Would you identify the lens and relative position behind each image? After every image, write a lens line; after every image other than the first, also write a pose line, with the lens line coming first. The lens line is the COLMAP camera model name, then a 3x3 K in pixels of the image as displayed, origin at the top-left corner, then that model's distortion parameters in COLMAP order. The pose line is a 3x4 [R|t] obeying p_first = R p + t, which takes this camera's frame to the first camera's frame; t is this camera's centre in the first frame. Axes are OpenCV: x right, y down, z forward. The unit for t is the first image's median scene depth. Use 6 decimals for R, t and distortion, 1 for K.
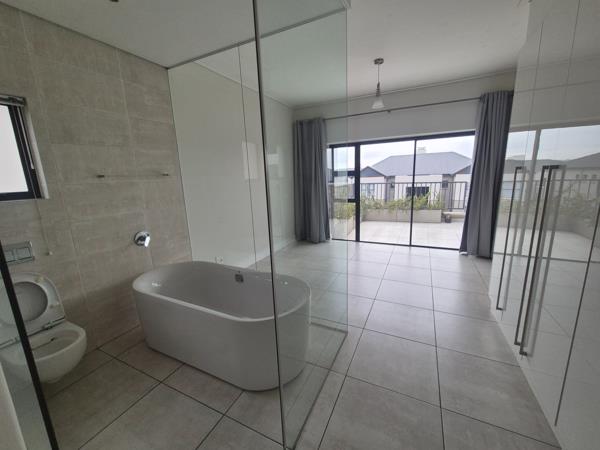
lens RADIAL K [[243.7, 0, 300.0], [0, 243.7, 225.0], [0, 0, 1]] dist [0.000312, -0.000036]
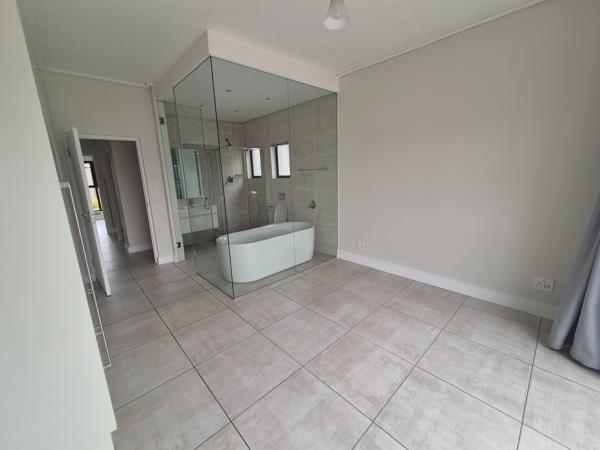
lens RADIAL K [[243.7, 0, 300.0], [0, 243.7, 225.0], [0, 0, 1]] dist [0.000312, -0.000036]
pose [[-0.347081, 0.244783, -0.905326, 1.056334], [-0.150404, 0.938313, 0.311364, -0.352504], [0.925696, 0.244233, -0.288854, 1.485439]]
